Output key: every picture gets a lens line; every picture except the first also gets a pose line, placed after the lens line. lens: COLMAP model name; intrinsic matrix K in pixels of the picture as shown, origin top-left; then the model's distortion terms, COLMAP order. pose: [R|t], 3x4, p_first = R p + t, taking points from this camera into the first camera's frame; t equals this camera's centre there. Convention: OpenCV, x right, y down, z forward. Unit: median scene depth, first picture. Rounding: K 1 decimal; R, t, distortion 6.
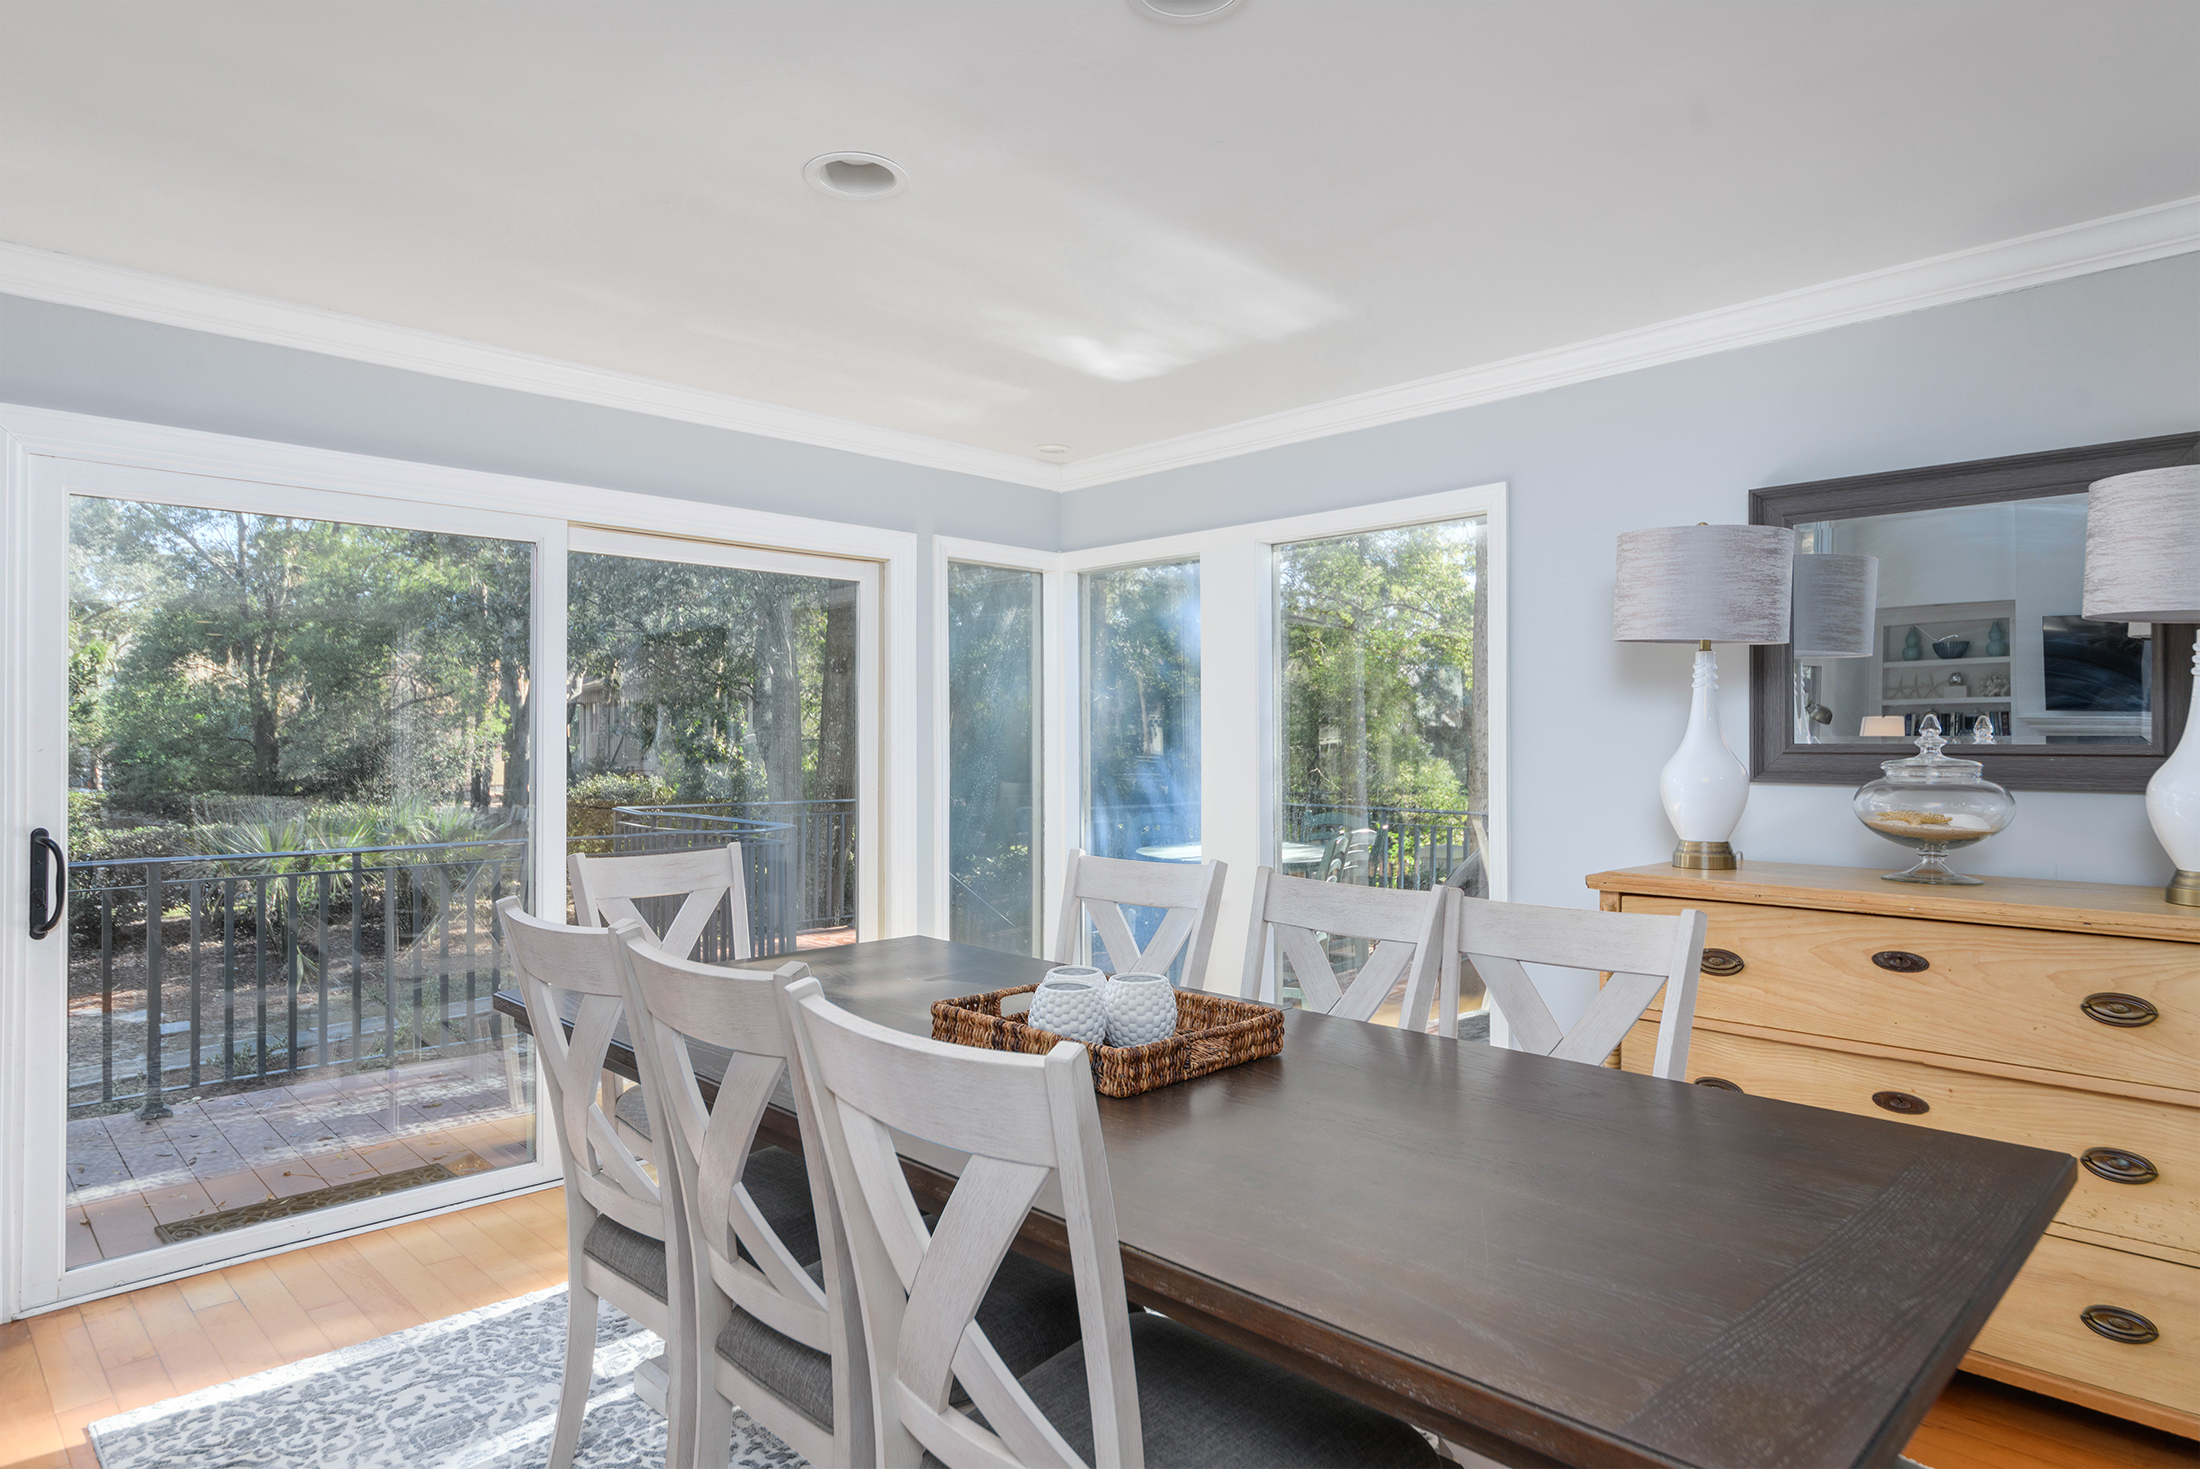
lens RADIAL K [[1256.2, 0, 1100.0], [0, 1256.2, 734.5], [0, 0, 1]] dist [0.029037, -0.000020]
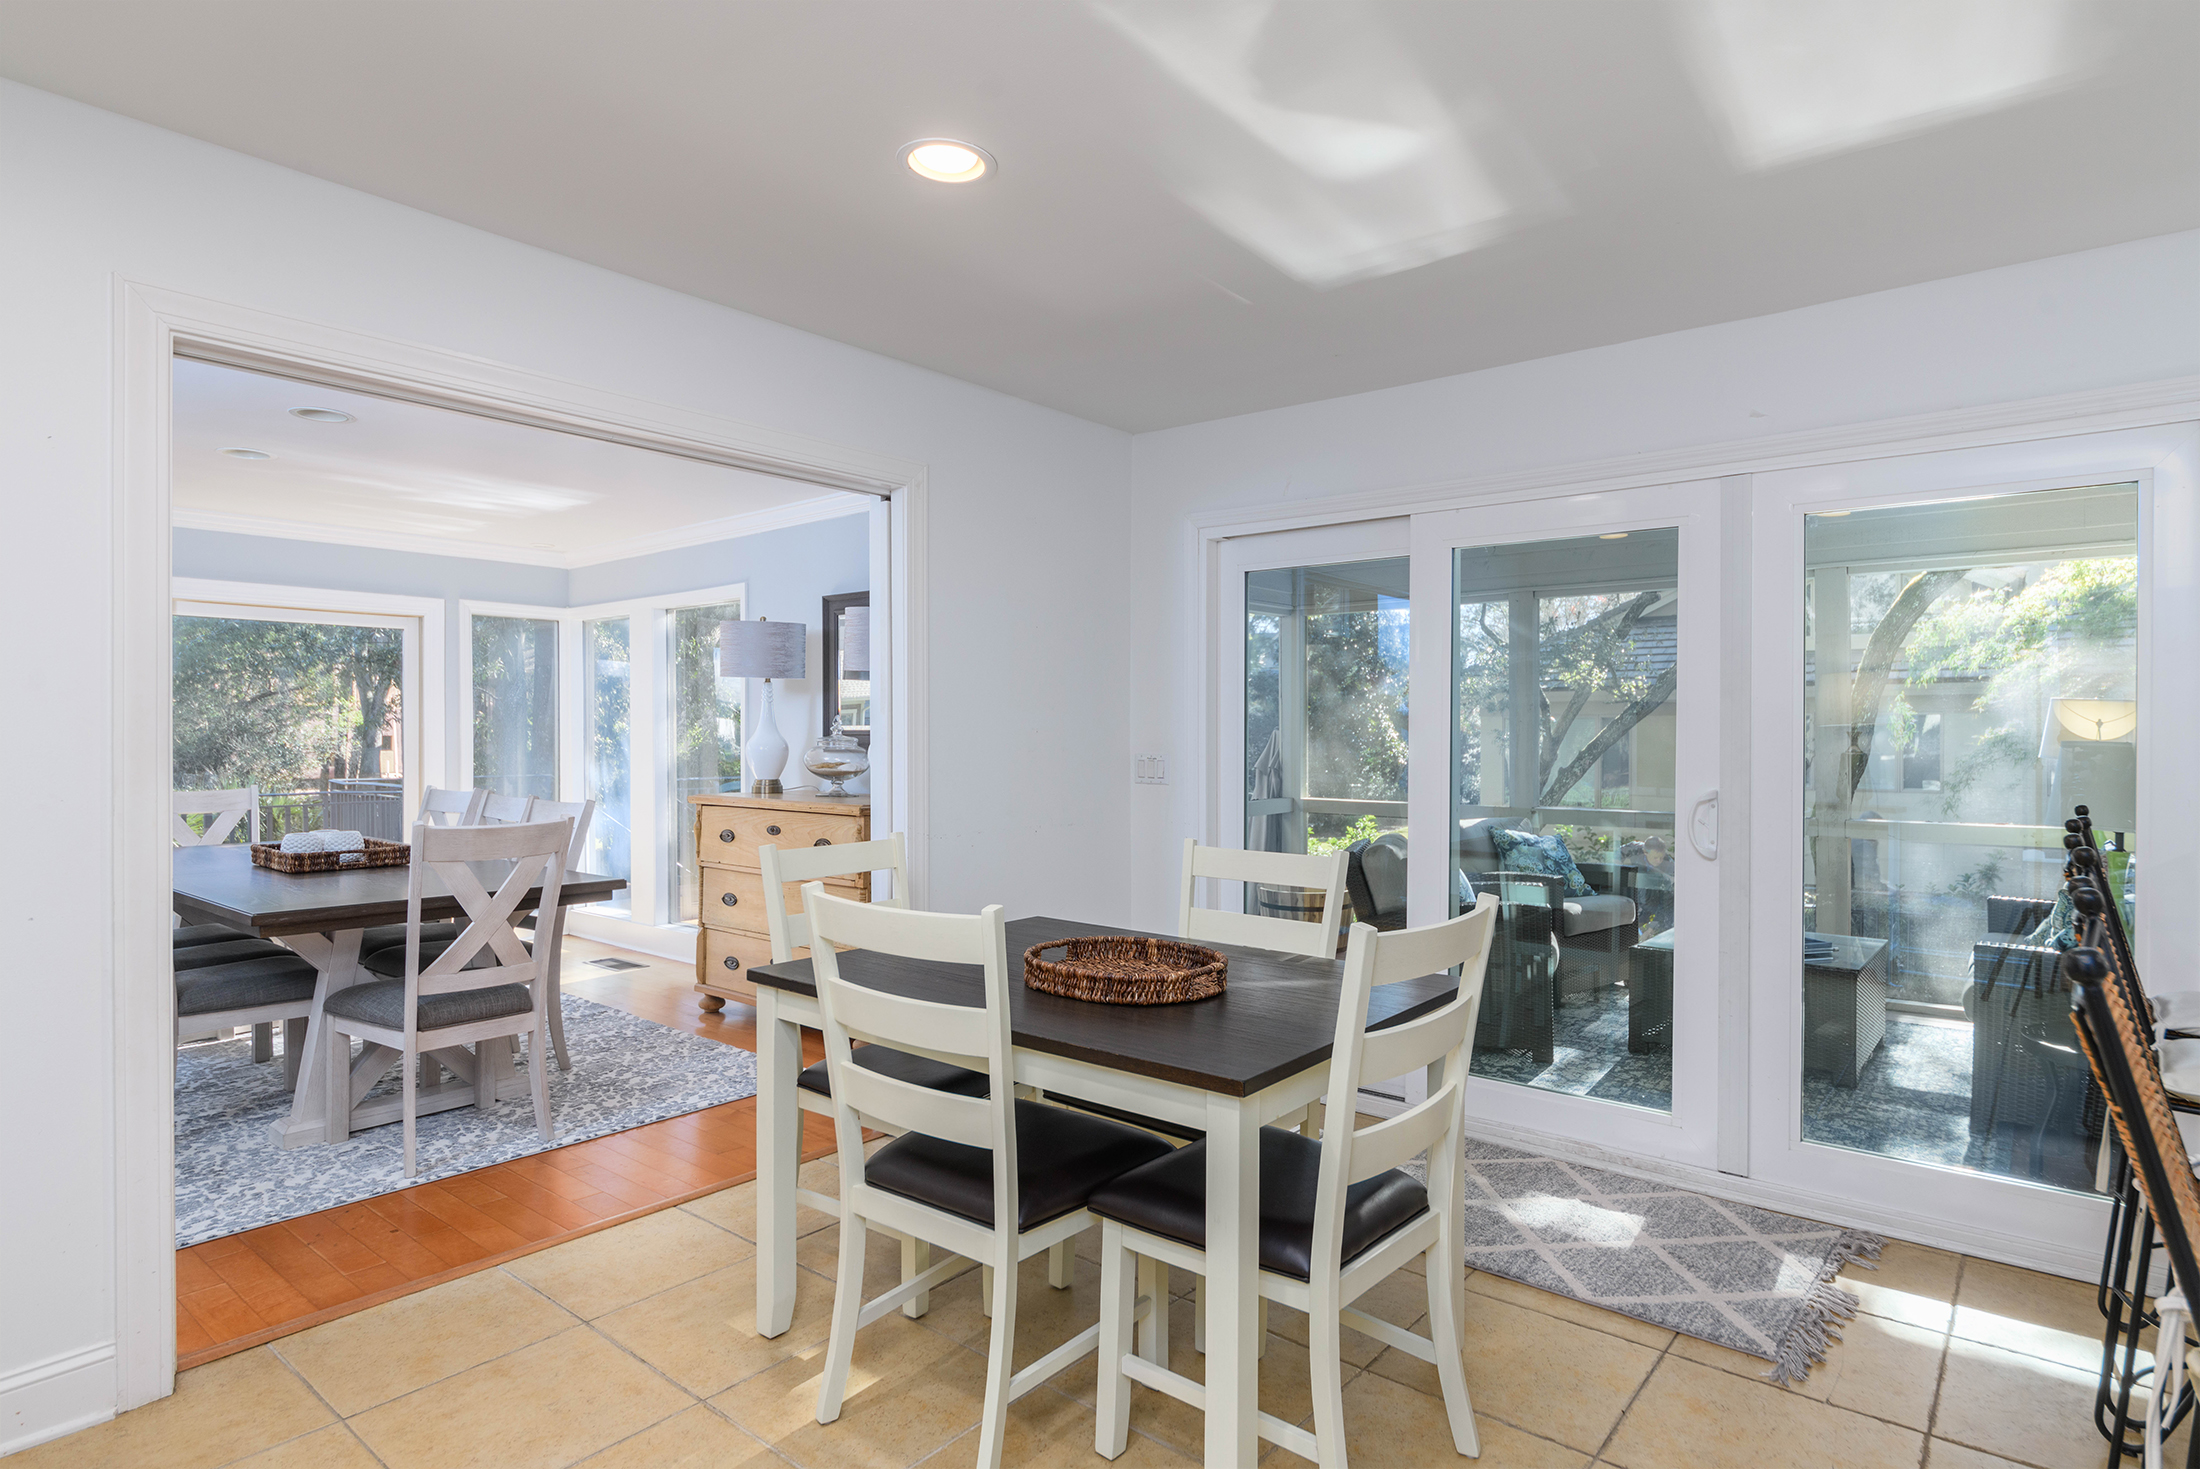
lens RADIAL K [[1152.8, 0, 1100.0], [0, 1152.8, 734.5], [0, 0, 1]] dist [0.002900, 0.000428]
pose [[0.995260, 0.002662, 0.097208, 0.548711], [-0.003198, 0.999981, 0.005358, 0.002284], [-0.097192, -0.005644, 0.995250, -0.552380]]
